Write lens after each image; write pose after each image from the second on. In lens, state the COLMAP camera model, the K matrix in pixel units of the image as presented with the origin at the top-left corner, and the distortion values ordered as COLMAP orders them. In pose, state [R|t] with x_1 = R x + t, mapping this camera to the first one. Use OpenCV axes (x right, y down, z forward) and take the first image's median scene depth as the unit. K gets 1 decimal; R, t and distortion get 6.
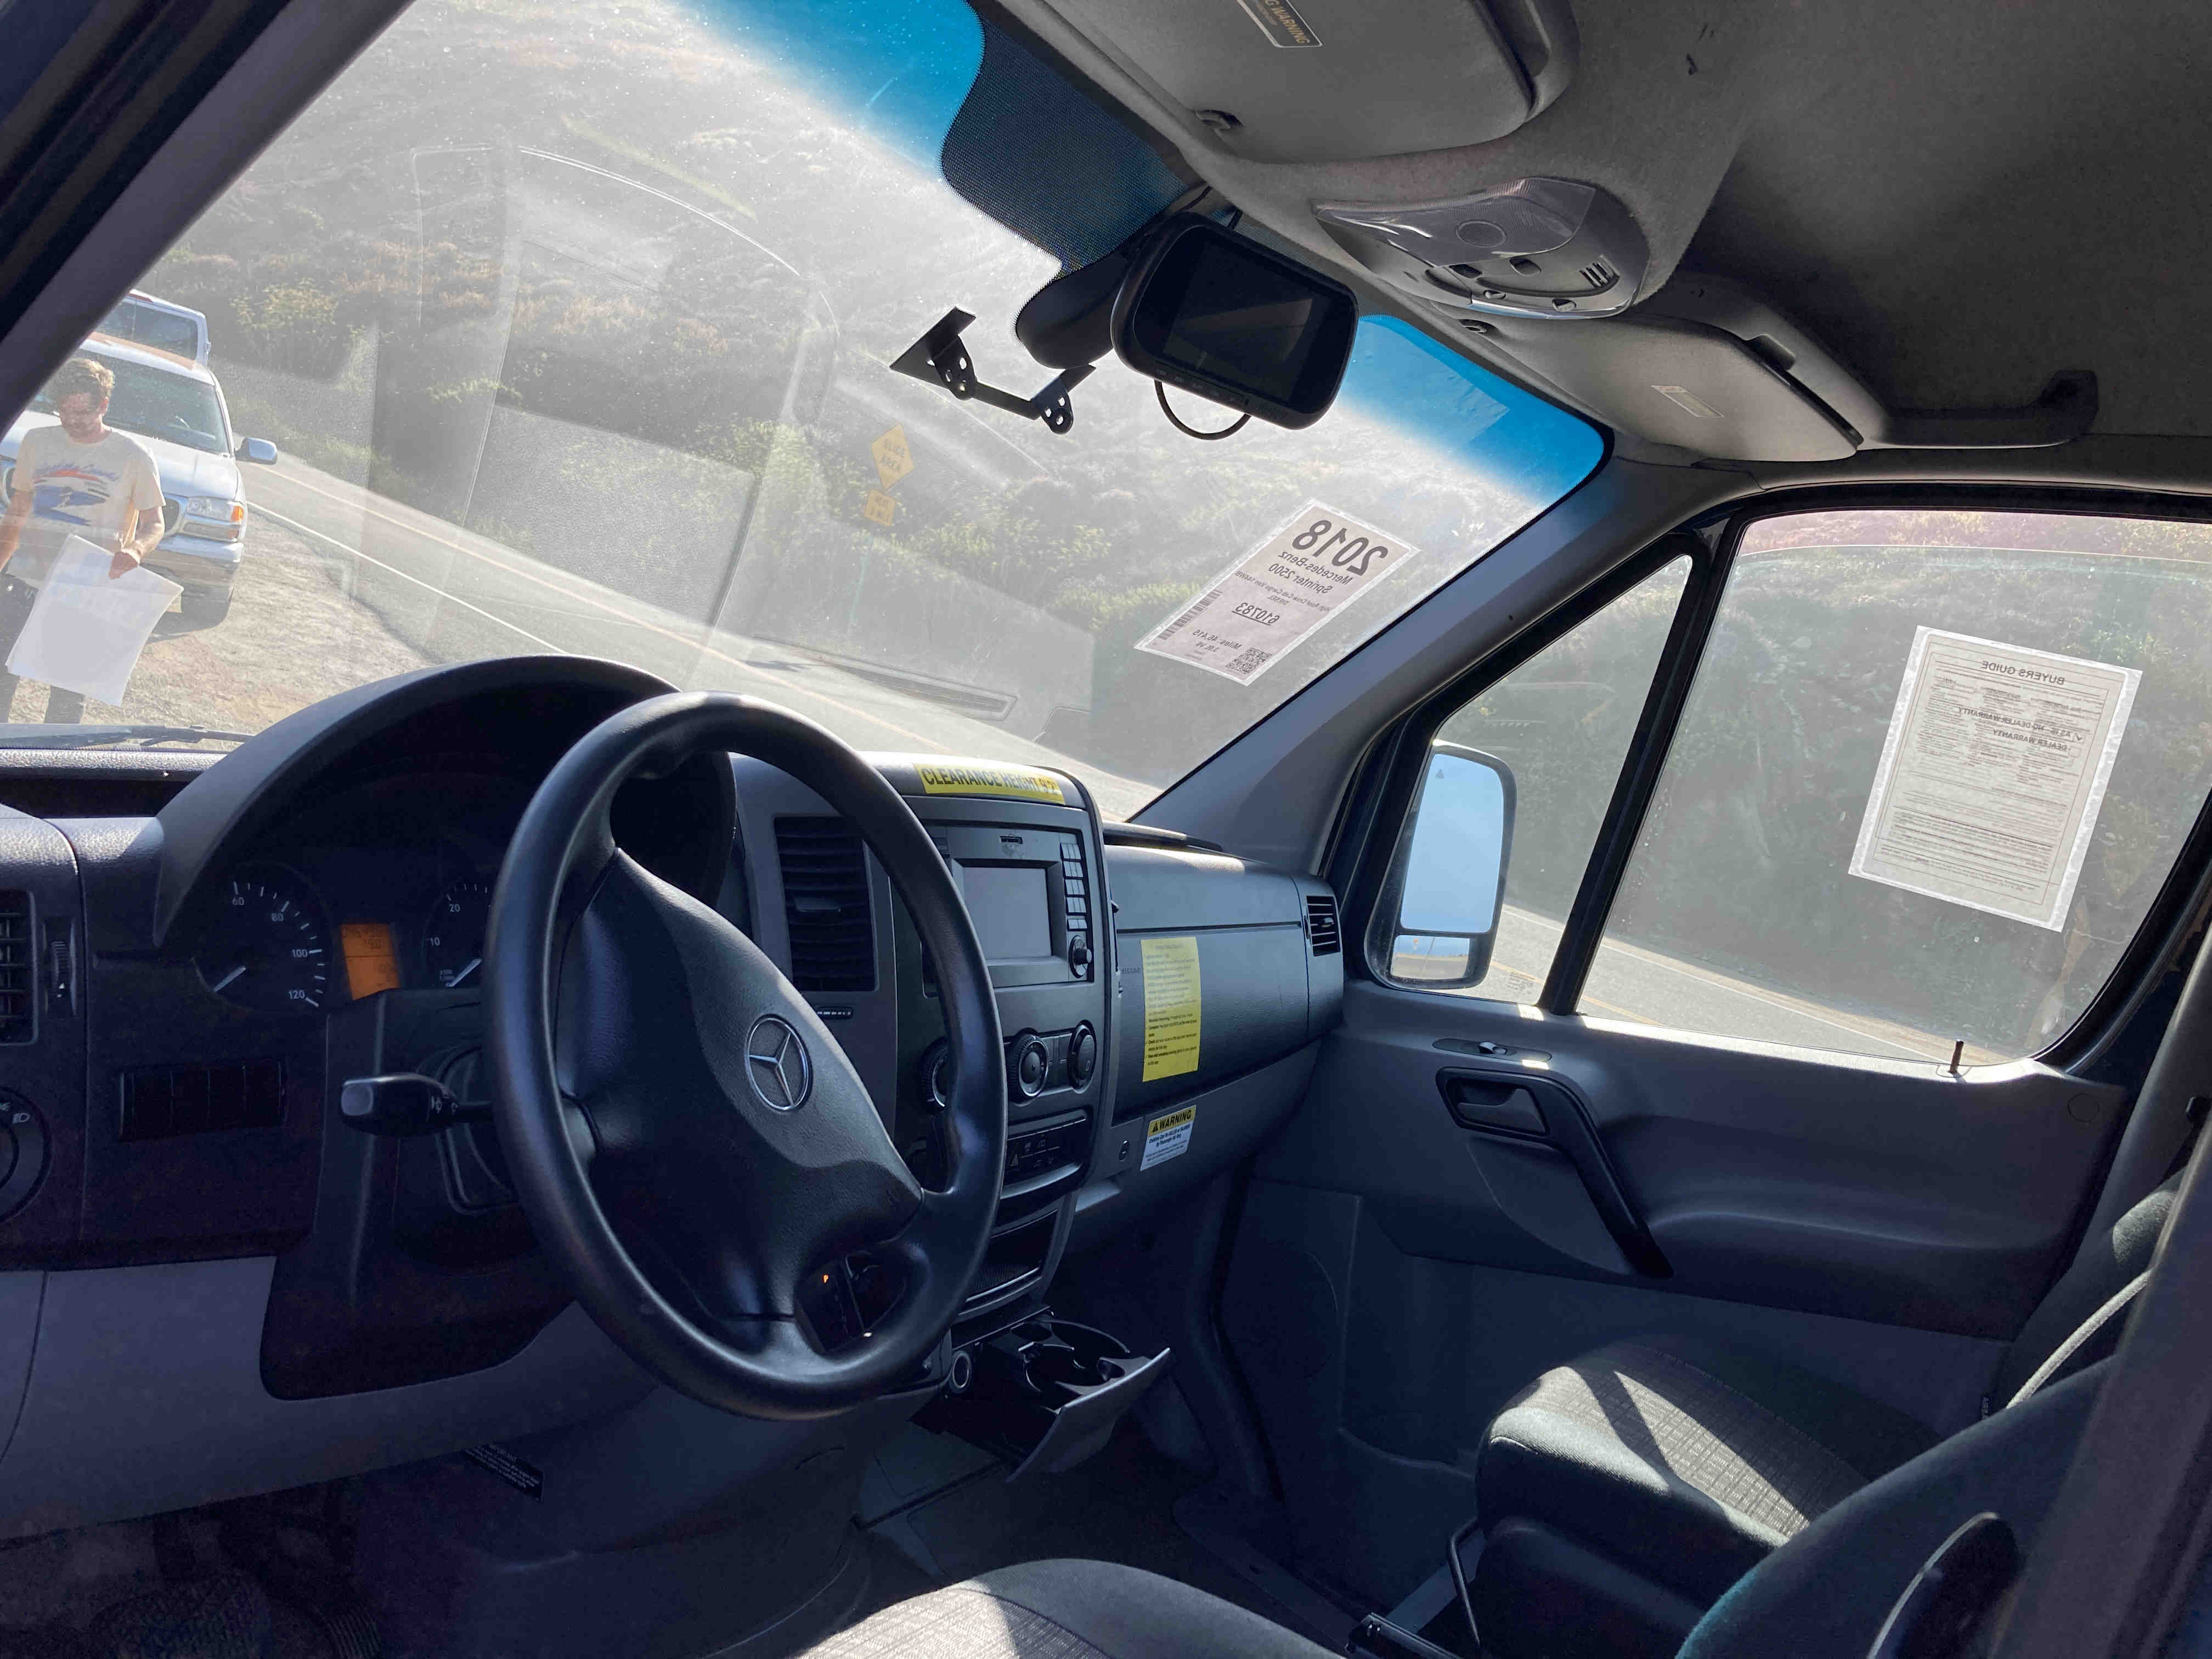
lens RADIAL K [[1813.6, 0, 1111.2], [0, 1813.6, 833.0], [0, 0, 1]] dist [0.040046, -0.028386]
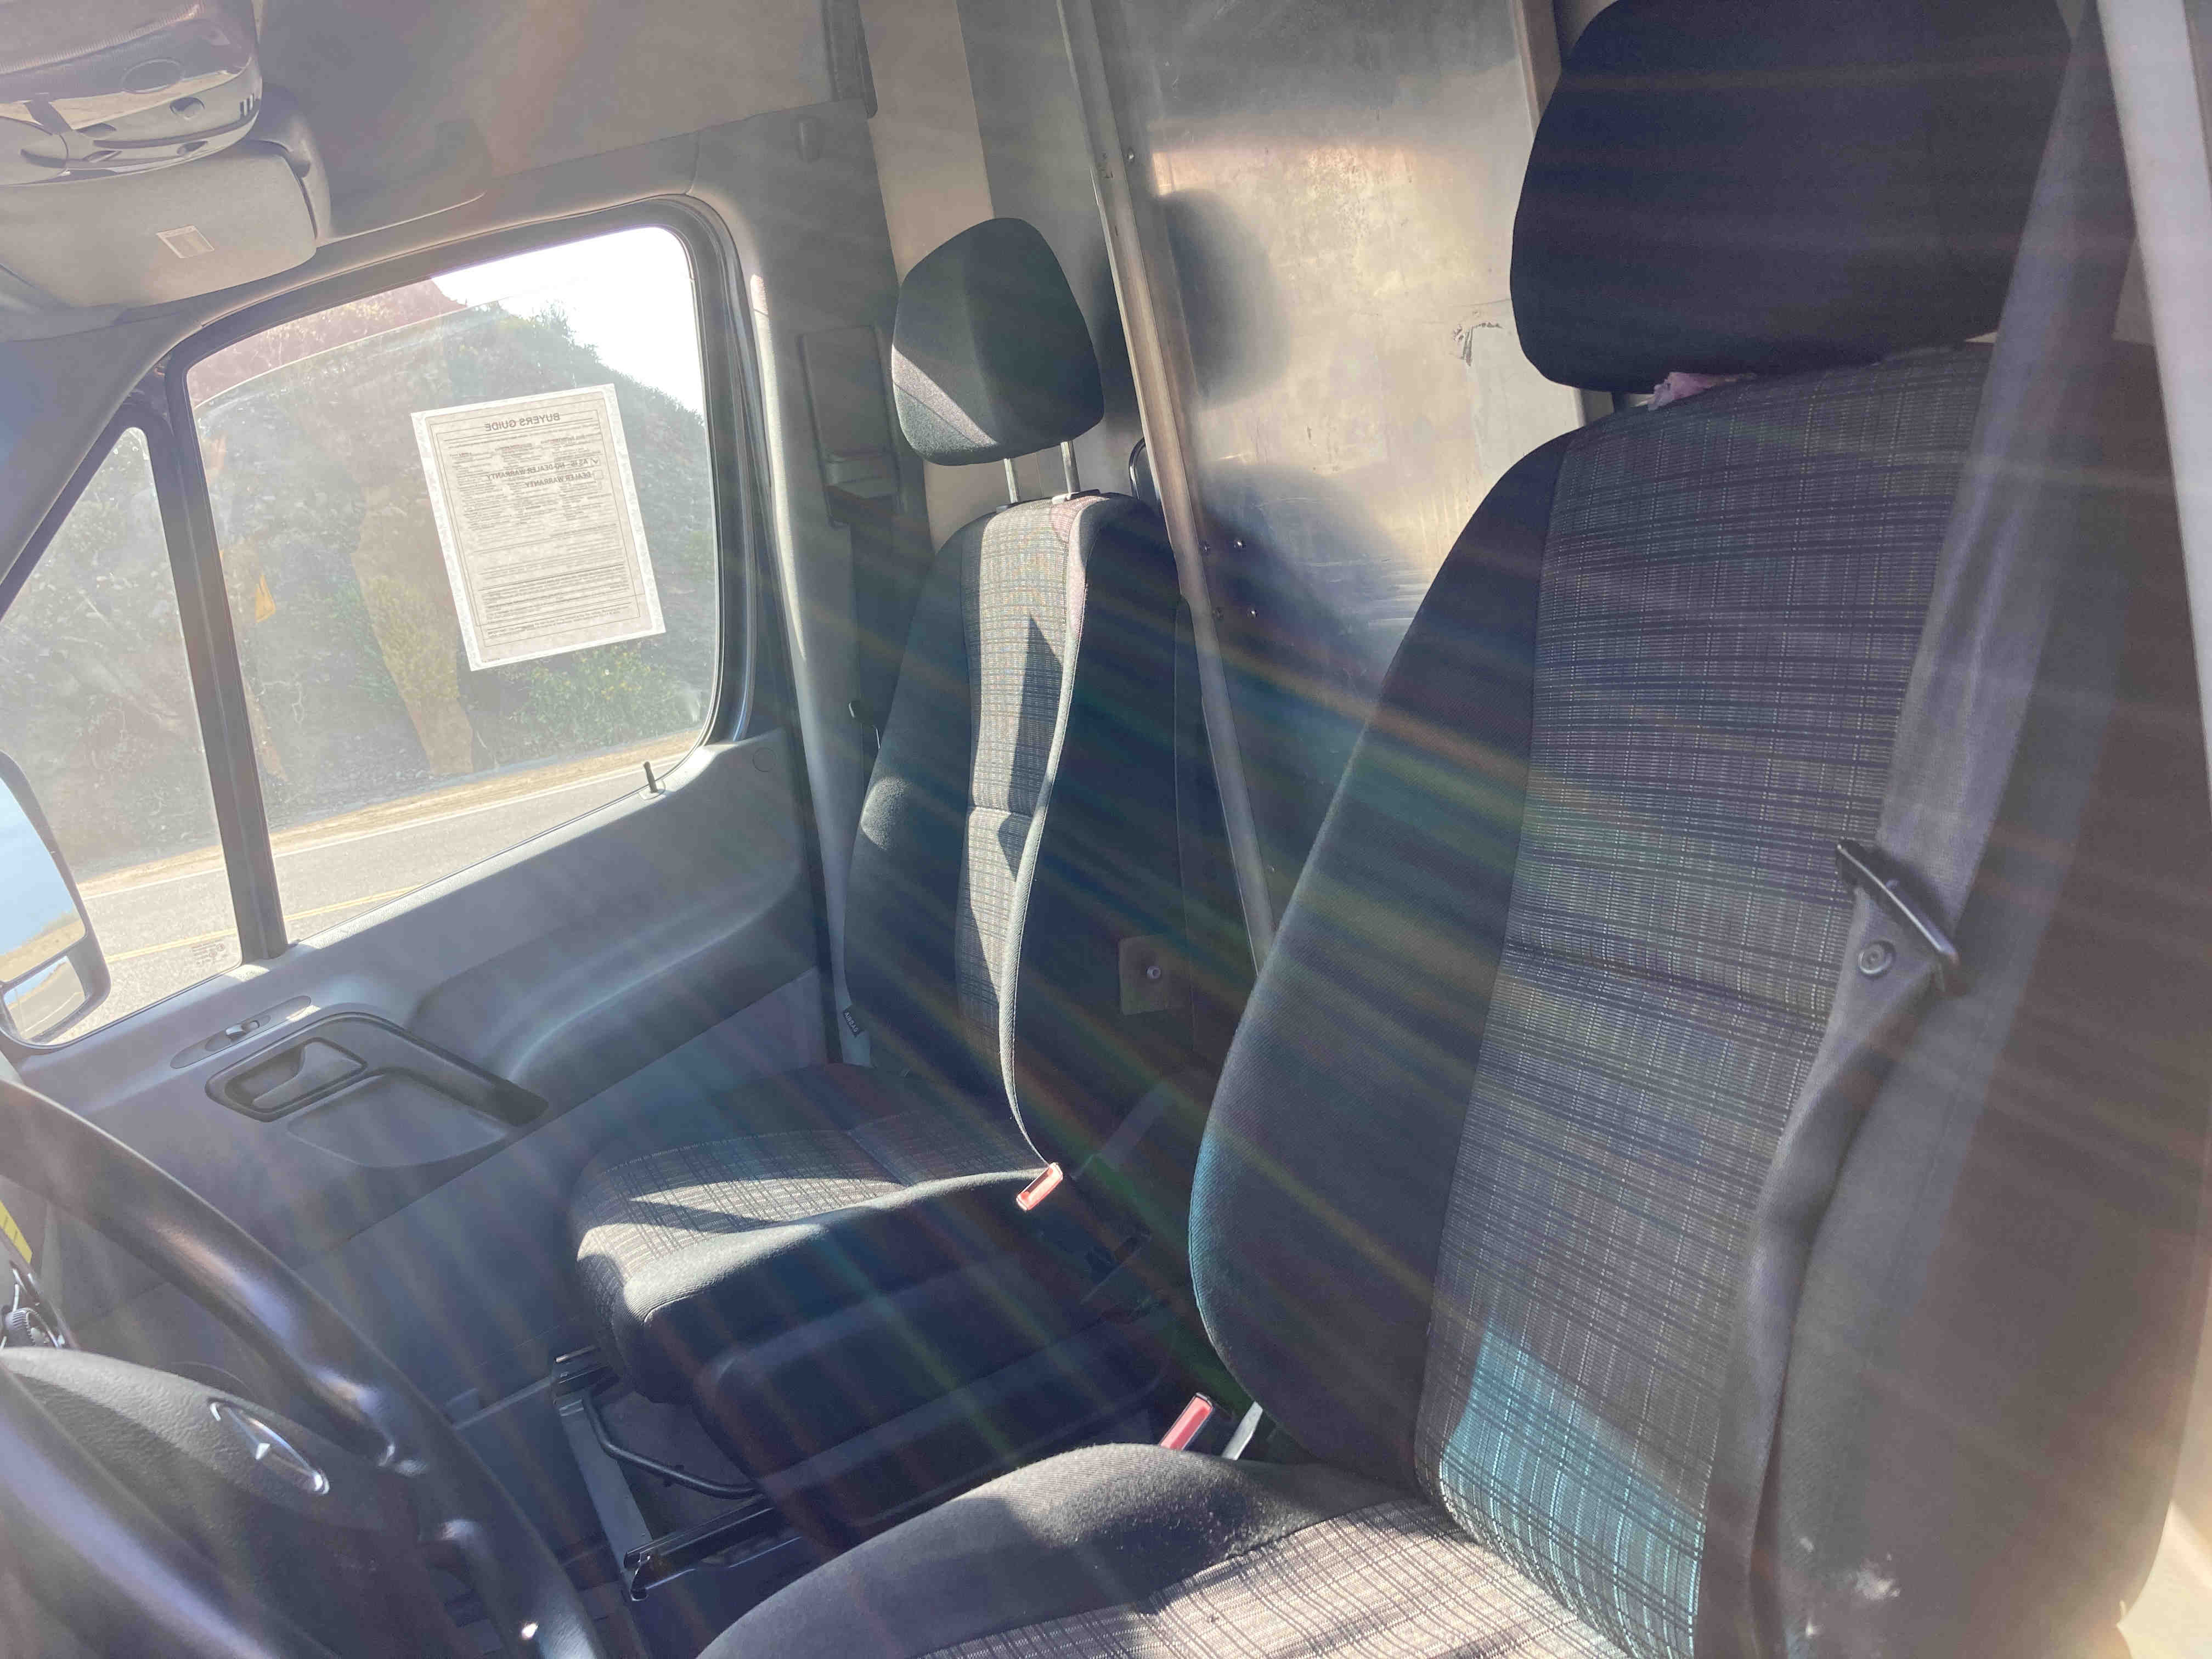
lens RADIAL K [[1813.6, 0, 1126.4], [0, 1813.6, 816.9], [0, 0, 1]] dist [0.040046, -0.028386]
pose [[0.497594, -0.491252, 0.714893, -0.174792], [0.415533, 0.858446, 0.300669, -0.062823], [-0.761401, 0.147451, 0.631289, 0.120125]]
